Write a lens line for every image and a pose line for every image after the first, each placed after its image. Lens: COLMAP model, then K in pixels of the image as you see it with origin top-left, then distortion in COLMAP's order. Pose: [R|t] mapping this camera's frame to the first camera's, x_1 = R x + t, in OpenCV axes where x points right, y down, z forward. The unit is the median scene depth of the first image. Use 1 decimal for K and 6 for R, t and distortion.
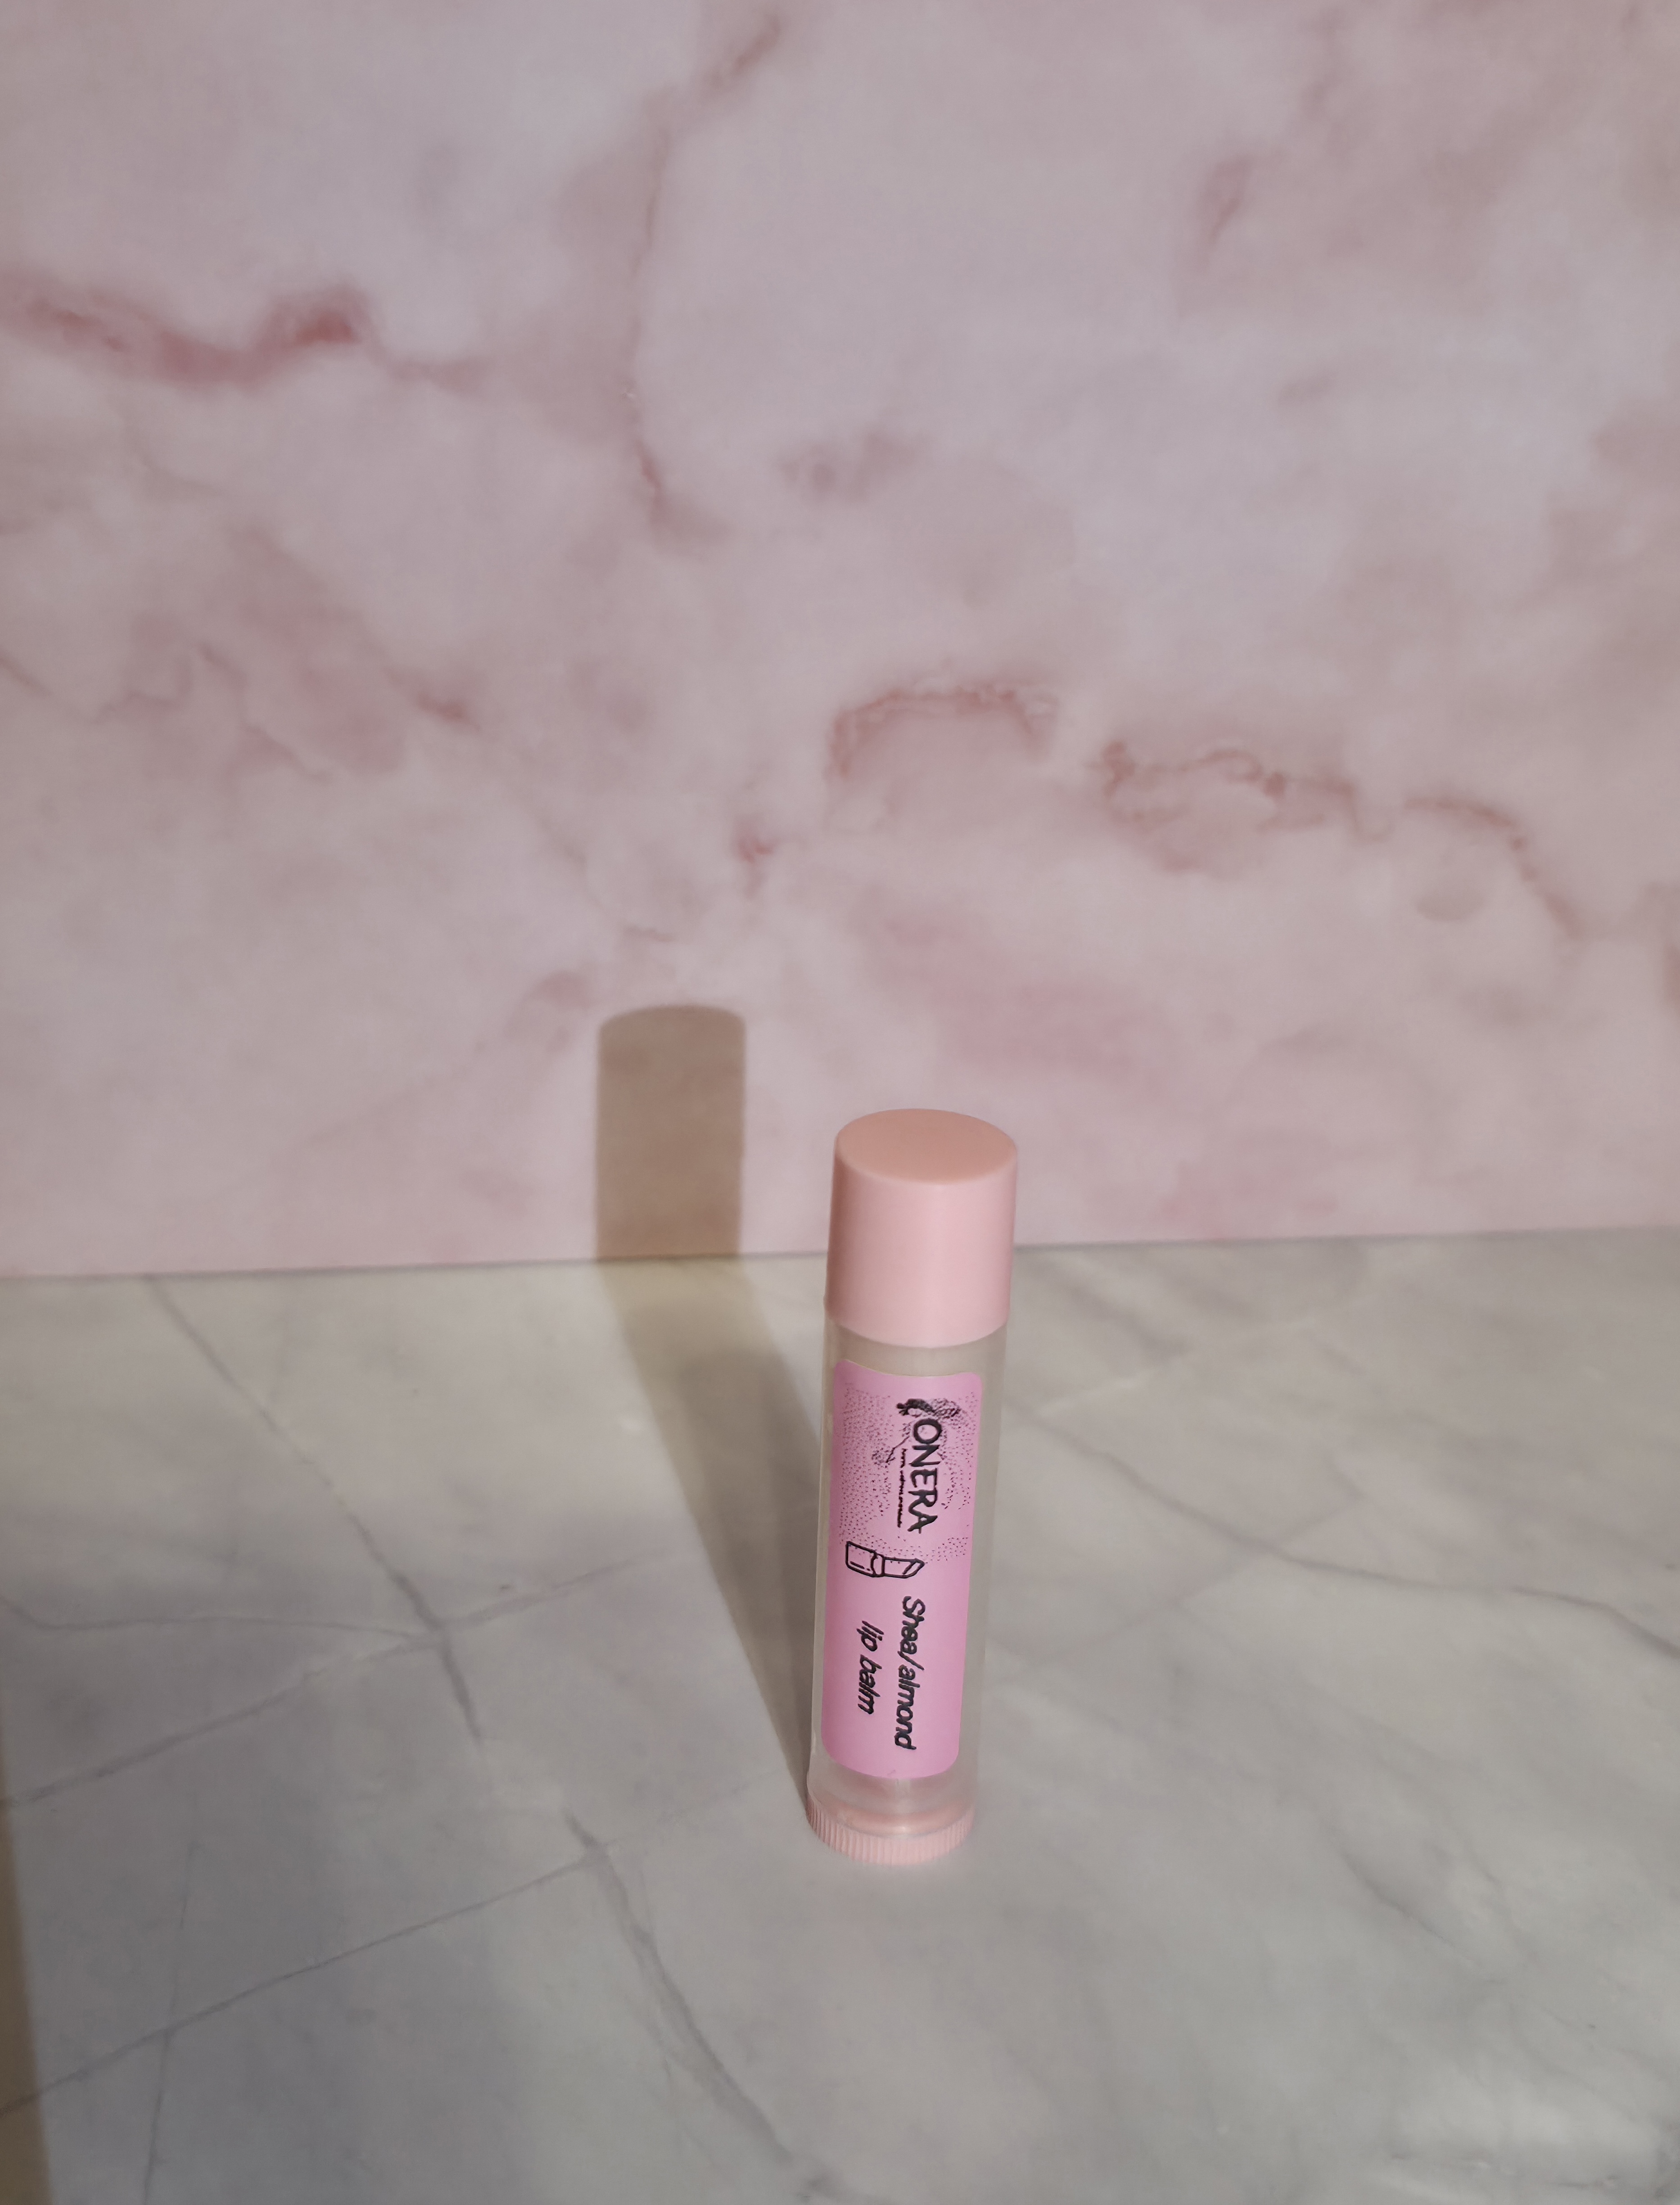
lens RADIAL K [[2089.4, 0, 833.9], [0, 2089.4, 1003.6], [0, 0, 1]] dist [-0.020782, 0.000000]
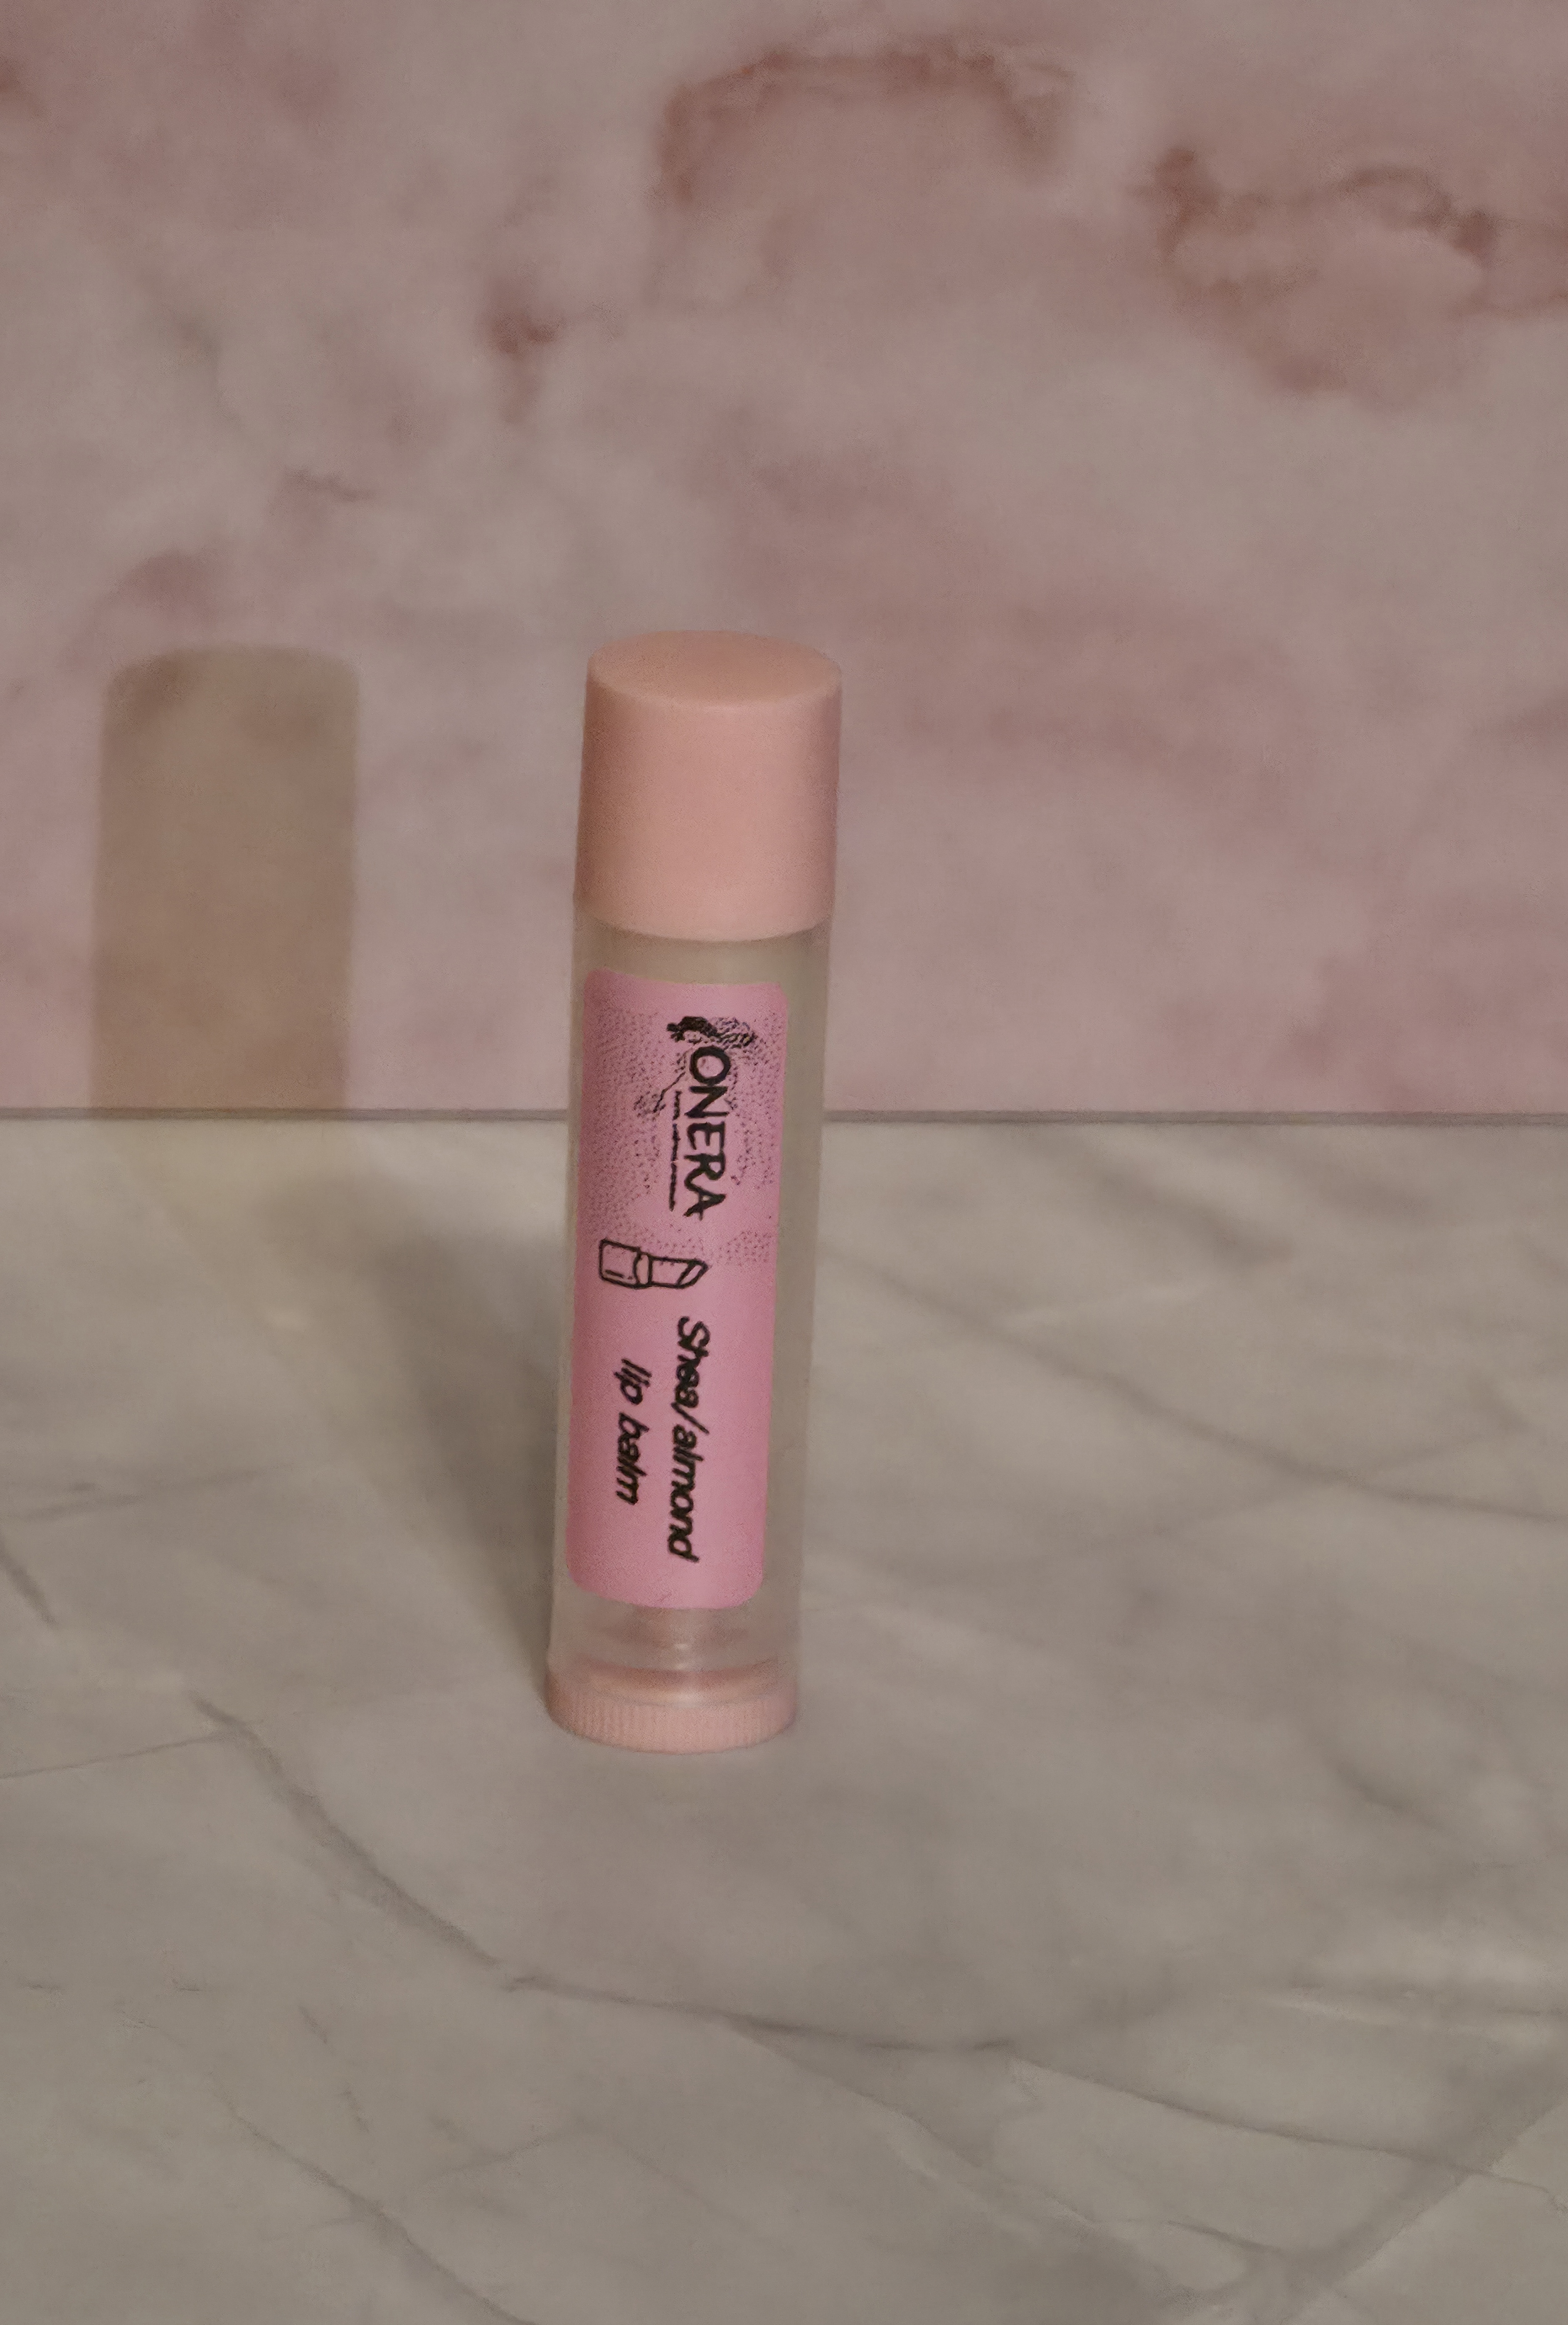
lens RADIAL K [[7683.2, 0, 803.9], [0, 7683.2, 1179.1], [0, 0, 1]] dist [-0.077847, 0.000000]
pose [[0.999609, 0.017773, -0.021584, 0.091518], [-0.017943, 0.999810, -0.007682, 0.178853], [0.021443, 0.008066, 0.999738, -1.121328]]
